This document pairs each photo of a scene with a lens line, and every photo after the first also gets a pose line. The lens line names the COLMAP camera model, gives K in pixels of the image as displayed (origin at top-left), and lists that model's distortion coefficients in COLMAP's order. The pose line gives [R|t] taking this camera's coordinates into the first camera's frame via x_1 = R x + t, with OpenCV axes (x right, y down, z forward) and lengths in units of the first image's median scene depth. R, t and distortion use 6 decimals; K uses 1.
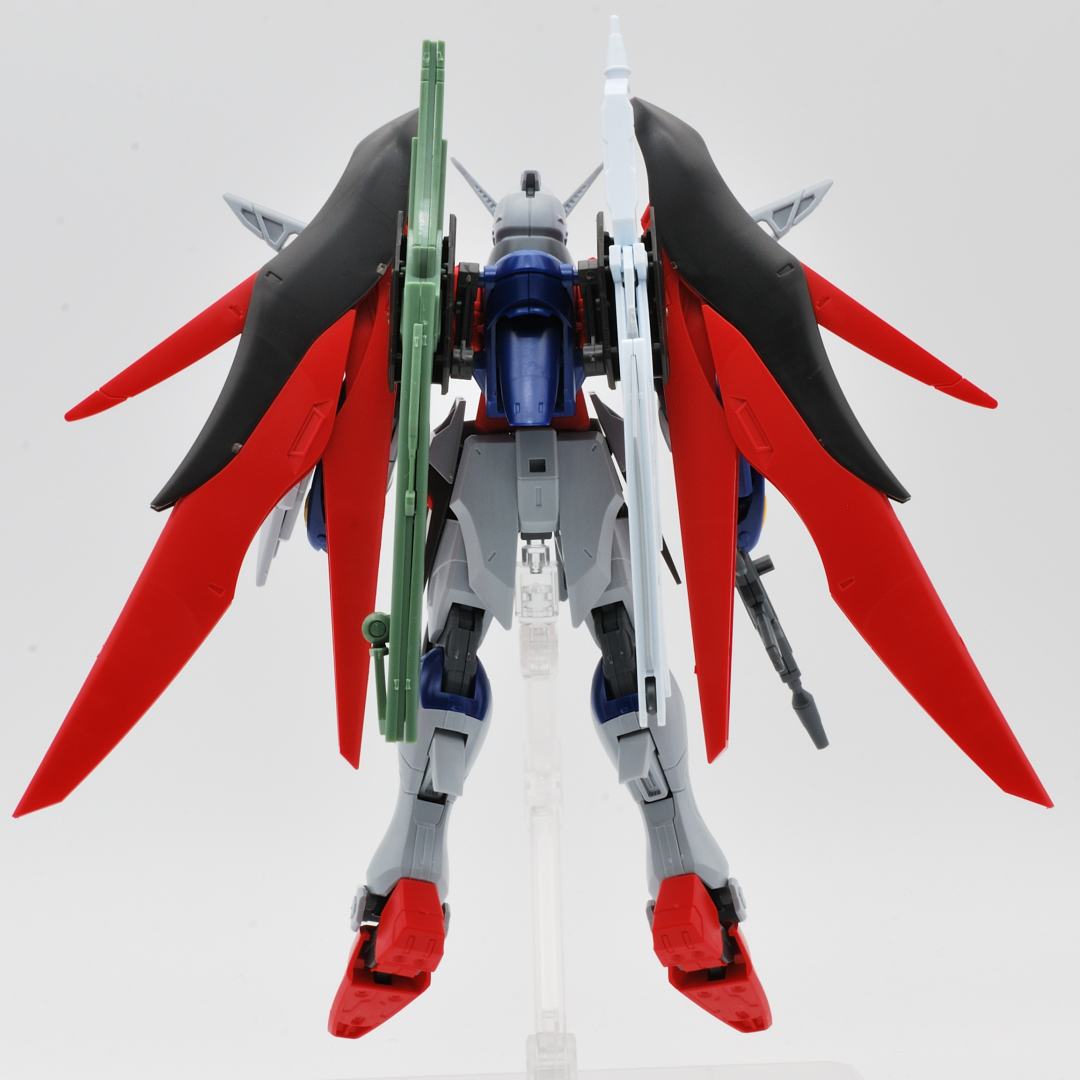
lens RADIAL K [[3390.3, 0, 559.9], [0, 3390.3, 576.3], [0, 0, 1]] dist [0.126684, -4.238158]
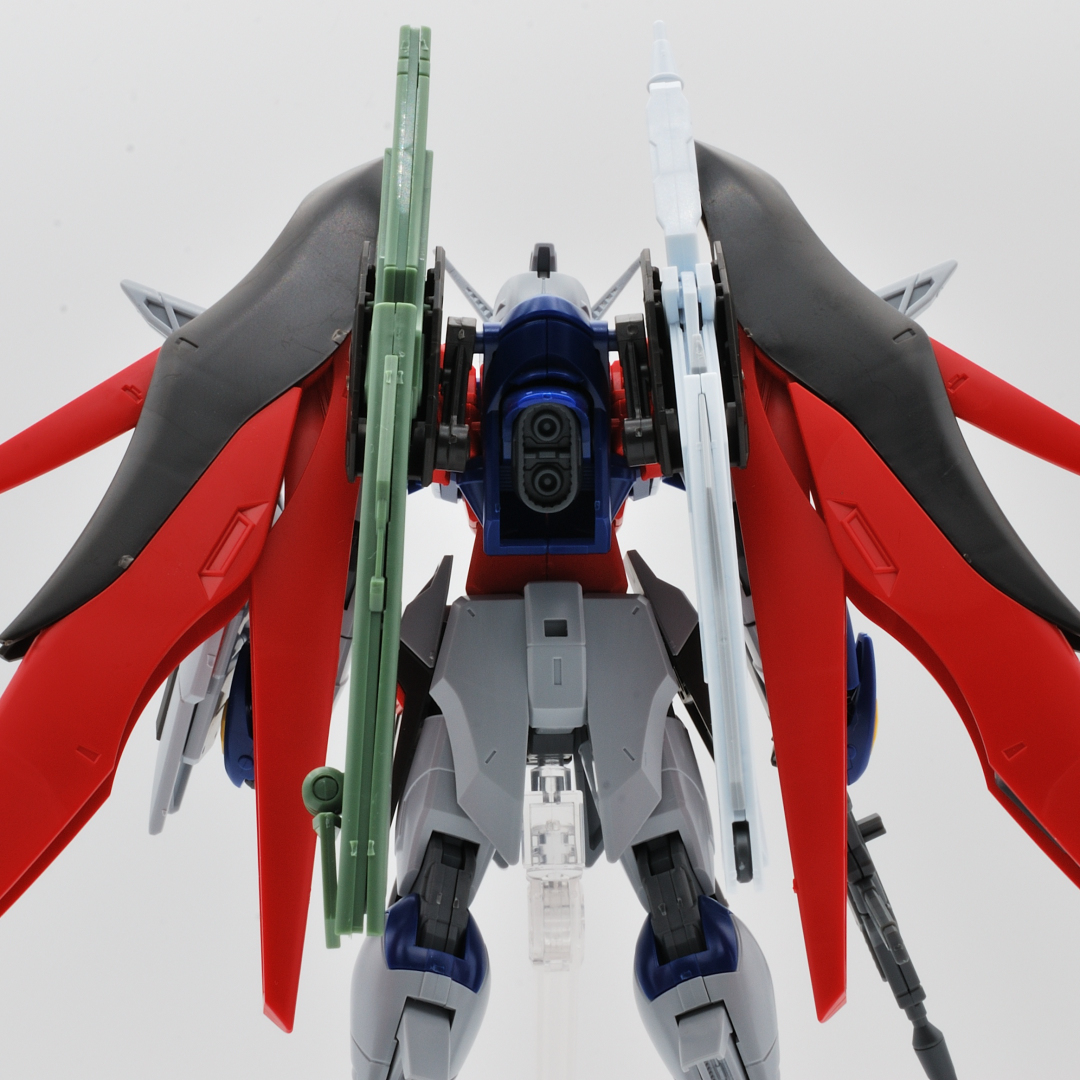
lens RADIAL K [[3348.3, 0, 540.0], [0, 3348.3, 540.0], [0, 0, 1]] dist [-0.013088, -0.204522]
pose [[0.999890, 0.000796, 0.014809, -0.020193], [0.003872, 0.949905, -0.312515, 0.166478], [-0.014316, 0.312538, 0.949797, 0.337907]]
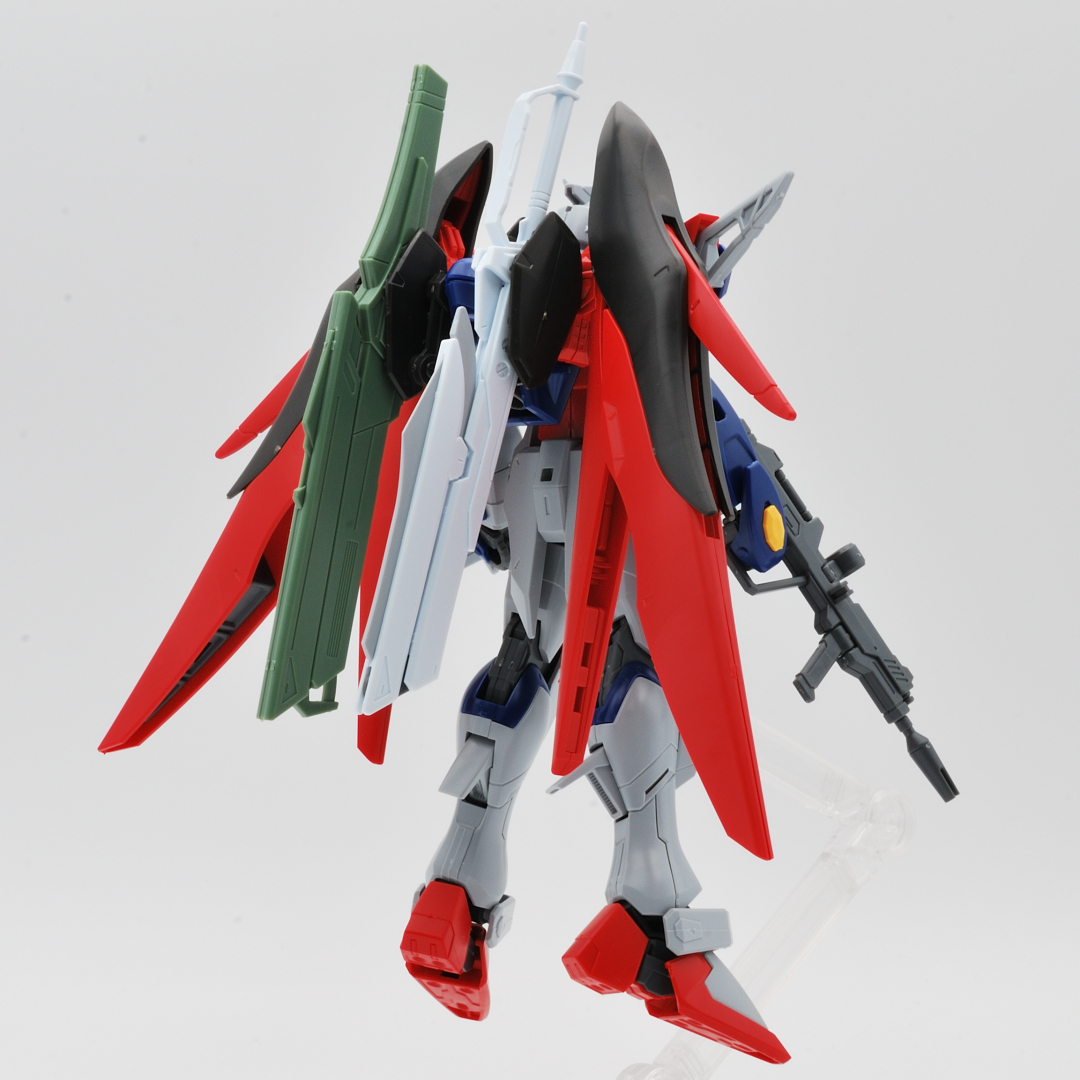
lens RADIAL K [[3518.7, 0, 540.0], [0, 3518.7, 540.0], [0, 0, 1]] dist [0.265559, -5.219986]
pose [[0.623402, 0.022936, -0.781565, 0.818864], [-0.069783, 0.997213, -0.026396, 0.015364], [0.778781, 0.070995, 0.623265, 0.342983]]
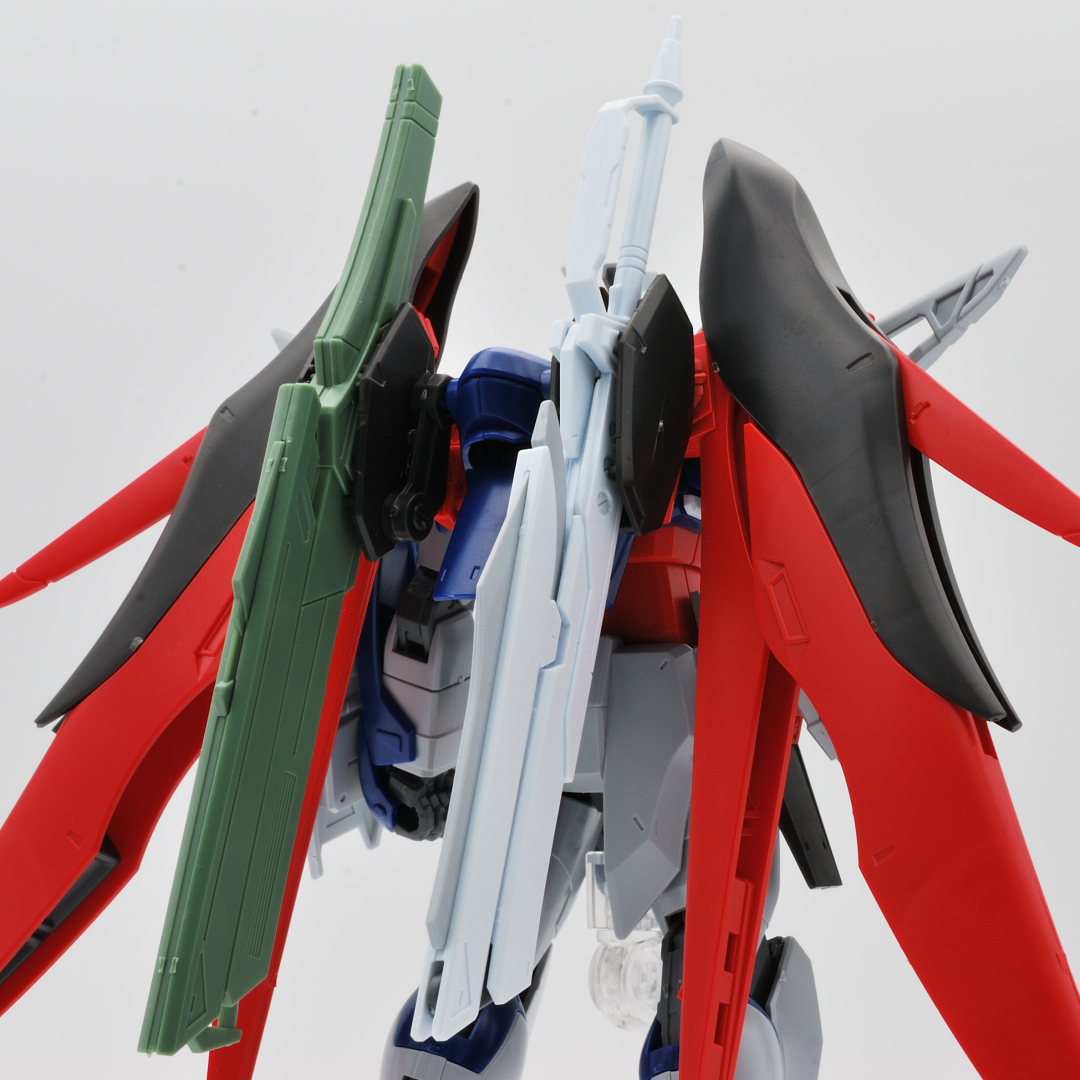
lens RADIAL K [[3390.3, 0, 559.9], [0, 3390.3, 576.3], [0, 0, 1]] dist [0.126684, -4.238158]
pose [[0.832062, -0.022053, -0.554245, 0.360193], [-0.092248, 0.979793, -0.177473, 0.063962], [0.546959, 0.198797, 0.813213, 0.454817]]
